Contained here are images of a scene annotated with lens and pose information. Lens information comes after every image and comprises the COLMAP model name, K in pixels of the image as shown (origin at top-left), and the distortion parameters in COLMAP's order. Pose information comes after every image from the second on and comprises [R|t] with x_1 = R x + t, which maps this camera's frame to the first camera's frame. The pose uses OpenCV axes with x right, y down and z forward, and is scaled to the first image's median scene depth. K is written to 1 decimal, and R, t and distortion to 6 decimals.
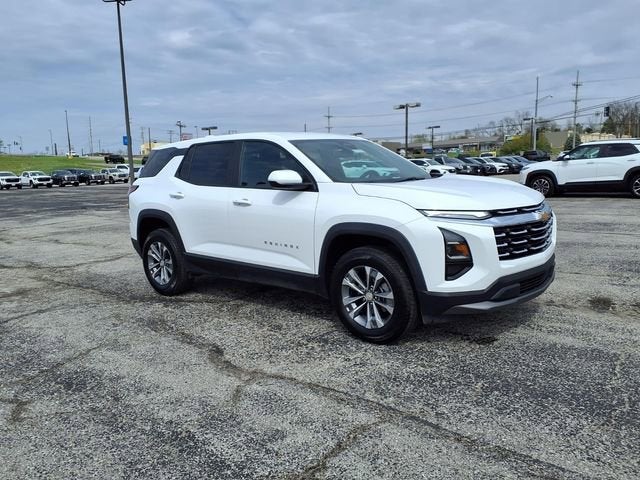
lens RADIAL K [[504.8, 0, 320.0], [0, 504.8, 240.0], [0, 0, 1]] dist [0.051284, -0.069971]
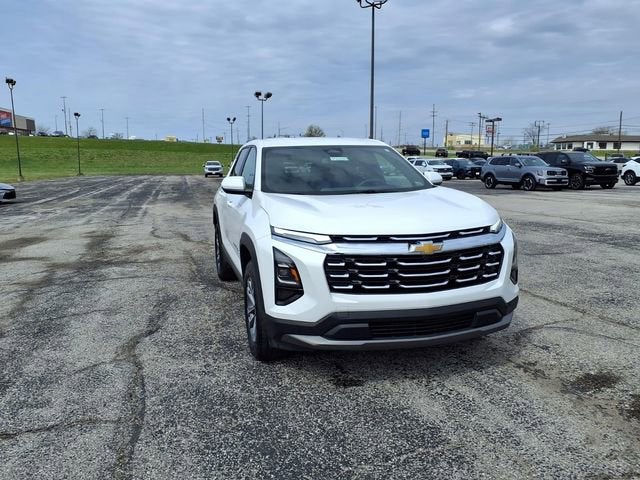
lens RADIAL K [[508.0, 0, 316.1], [0, 508.0, 240.3], [0, 0, 1]] dist [0.053034, -0.078020]
pose [[0.835167, 0.108908, -0.539106, 0.659972], [-0.100692, 0.993909, 0.044797, -0.071377], [0.540701, 0.016870, 0.841046, 0.210771]]
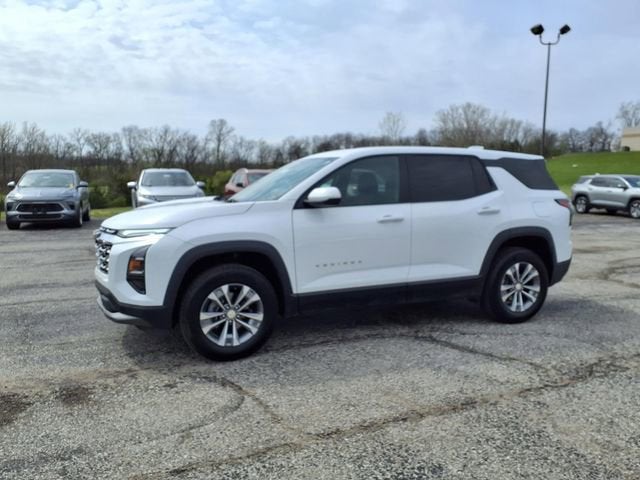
lens RADIAL K [[515.3, 0, 320.0], [0, 515.3, 240.0], [0, 0, 1]] dist [0.045684, -0.083681]
pose [[-0.458086, 0.140641, -0.877712, 1.114972], [-0.114749, 0.969786, 0.215284, -0.311076], [0.881470, 0.199335, -0.428107, 1.754718]]
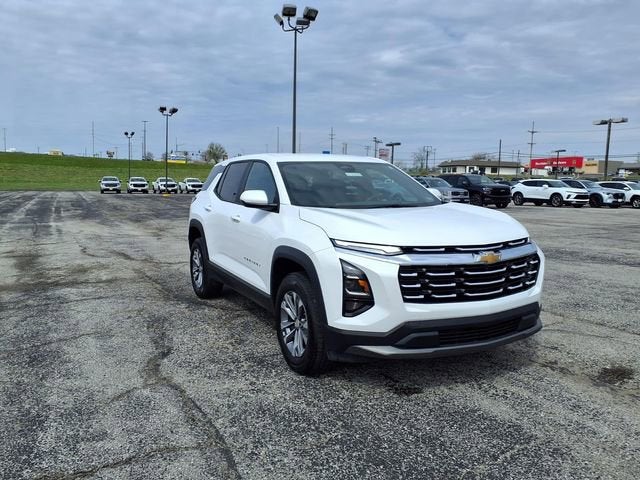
lens RADIAL K [[504.8, 0, 320.0], [0, 504.8, 240.0], [0, 0, 1]] dist [0.051284, -0.069971]
pose [[0.928759, 0.083001, -0.361272, 0.440629], [-0.093283, 0.995578, -0.011081, -0.038114], [0.358755, 0.043992, 0.932395, 0.093112]]
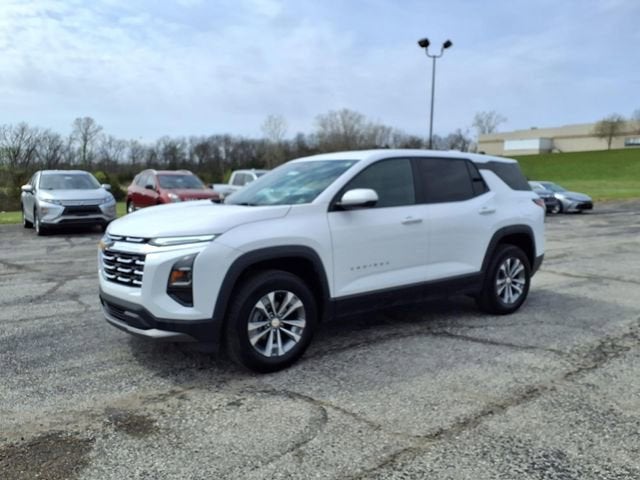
lens RADIAL K [[511.5, 0, 320.0], [0, 511.5, 240.0], [0, 0, 1]] dist [0.026134, -0.051746]
pose [[-0.239329, 0.148347, -0.959539, 1.198158], [-0.133009, 0.973933, 0.183748, -0.273781], [0.961785, 0.171604, -0.213359, 1.476923]]
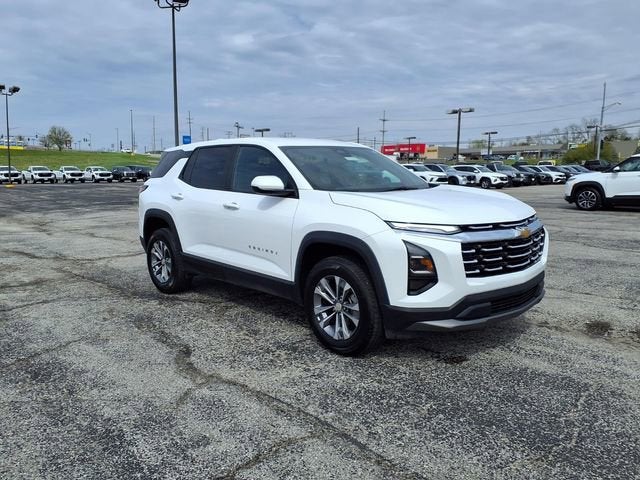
lens RADIAL K [[504.8, 0, 320.0], [0, 504.8, 240.0], [0, 0, 1]] dist [0.051284, -0.069971]
pose [[0.993865, 0.044491, -0.101261, 0.144834], [-0.045012, 0.998982, -0.002863, -0.012883], [0.101031, 0.007404, 0.994856, 0.014935]]
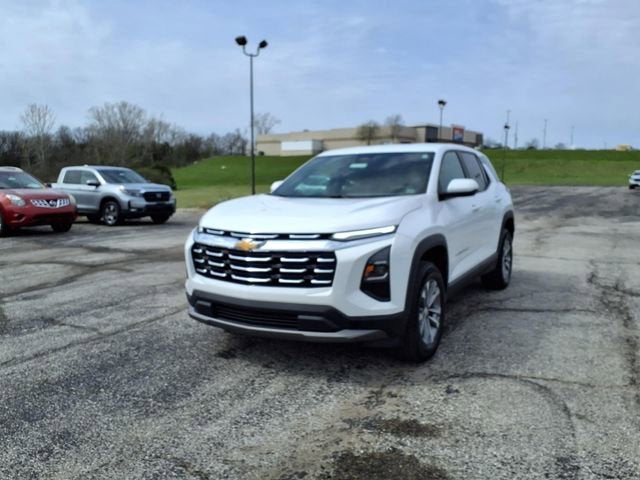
lens RADIAL K [[515.3, 0, 320.0], [0, 515.3, 240.0], [0, 0, 1]] dist [0.045684, -0.083681]
pose [[0.191595, 0.150320, -0.969894, 1.212035], [-0.142942, 0.981939, 0.123949, -0.168517], [0.971009, 0.114890, 0.209622, 0.850513]]
